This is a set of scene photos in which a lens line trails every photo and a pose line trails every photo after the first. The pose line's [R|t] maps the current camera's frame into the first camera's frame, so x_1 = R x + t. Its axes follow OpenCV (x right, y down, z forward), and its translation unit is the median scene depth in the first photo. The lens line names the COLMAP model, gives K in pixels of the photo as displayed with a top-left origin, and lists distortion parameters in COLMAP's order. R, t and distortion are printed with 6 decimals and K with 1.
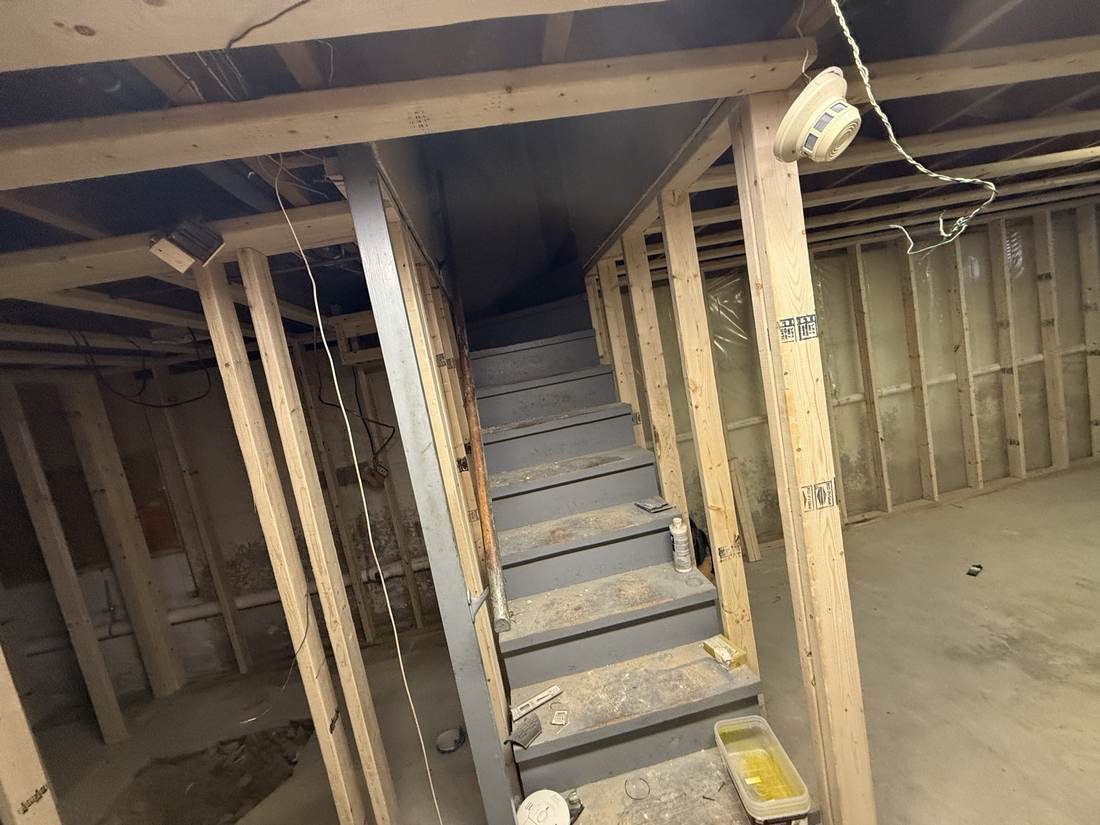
lens RADIAL K [[442.5, 0, 544.7], [0, 442.5, 410.6], [0, 0, 1]] dist [0.000288, 0.000187]
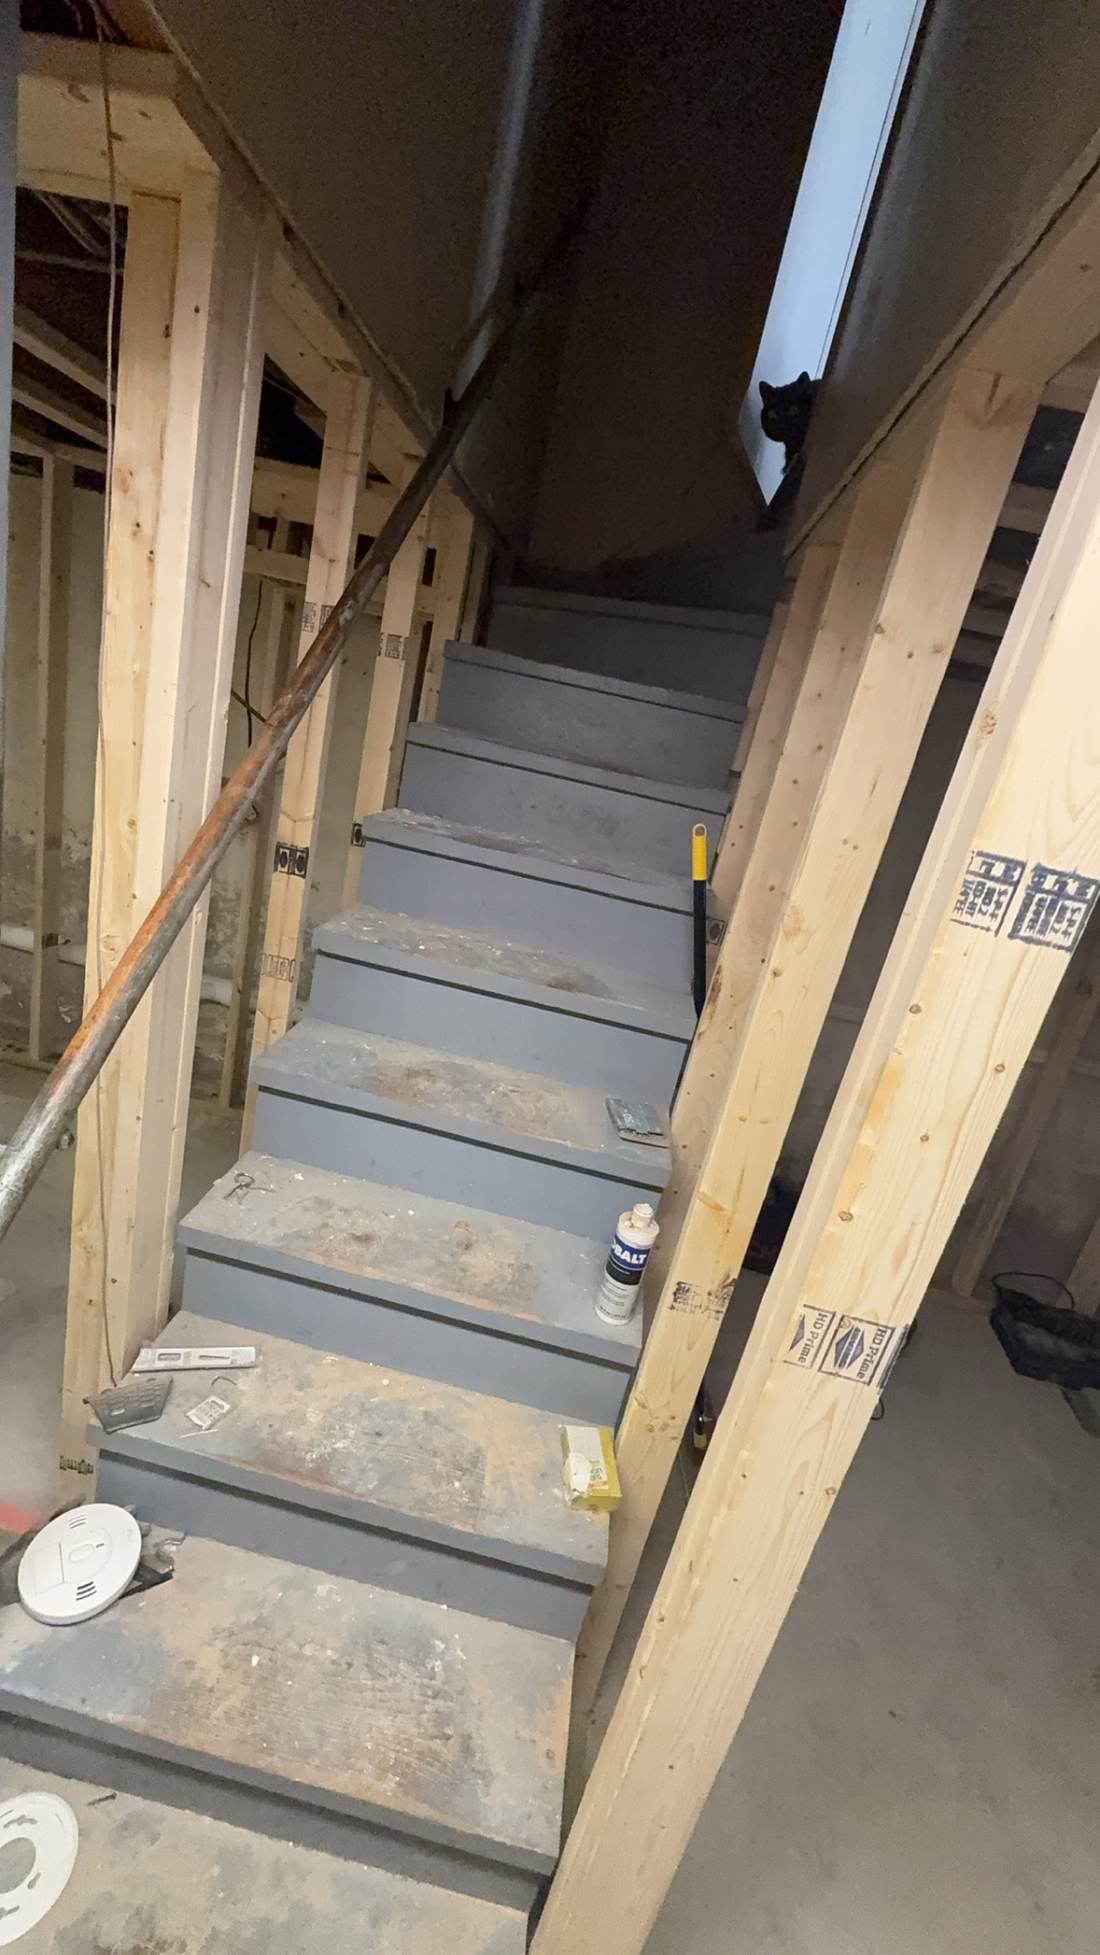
lens RADIAL K [[824.0, 0, 547.4], [0, 824.0, 980.0], [0, 0, 1]] dist [0.005016, 0.000449]
pose [[0.892656, 0.439626, -0.099470, 0.241102], [-0.410180, 0.883793, 0.225082, -0.087571], [0.186863, -0.160121, 0.969249, 0.246938]]
